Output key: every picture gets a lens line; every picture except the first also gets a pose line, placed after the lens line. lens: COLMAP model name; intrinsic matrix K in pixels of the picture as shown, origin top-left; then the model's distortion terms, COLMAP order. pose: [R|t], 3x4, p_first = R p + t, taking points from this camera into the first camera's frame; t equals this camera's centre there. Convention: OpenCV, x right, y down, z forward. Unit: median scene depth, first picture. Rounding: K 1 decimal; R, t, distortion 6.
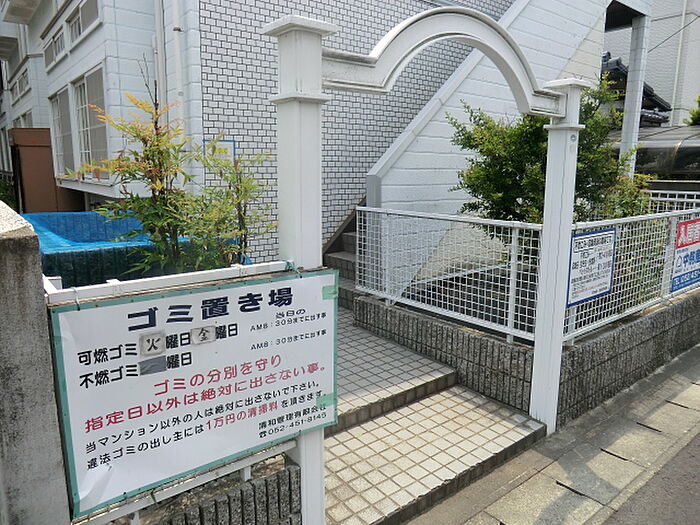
lens RADIAL K [[508.3, 0, 350.0], [0, 508.3, 262.5], [0, 0, 1]] dist [-0.117747, 0.140832]
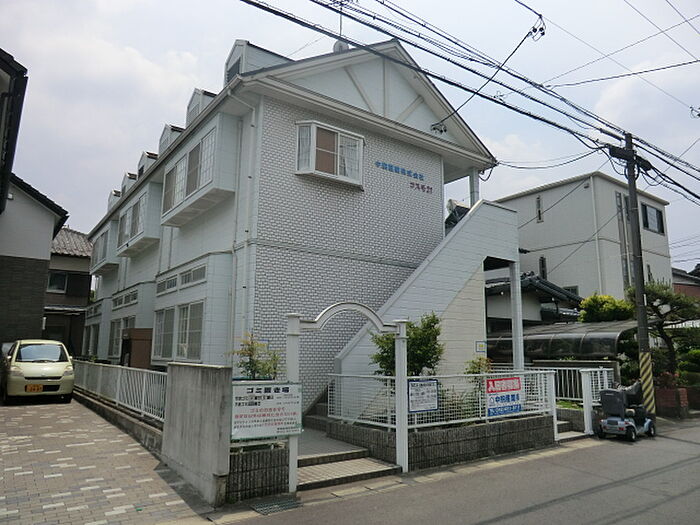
lens RADIAL K [[508.3, 0, 350.0], [0, 508.3, 262.5], [0, 0, 1]] dist [-0.117747, 0.140832]
pose [[0.999244, -0.007343, -0.038189, 0.412207], [-0.006889, 0.933062, -0.359650, 0.456432], [0.038274, 0.359641, 0.932305, -2.345255]]
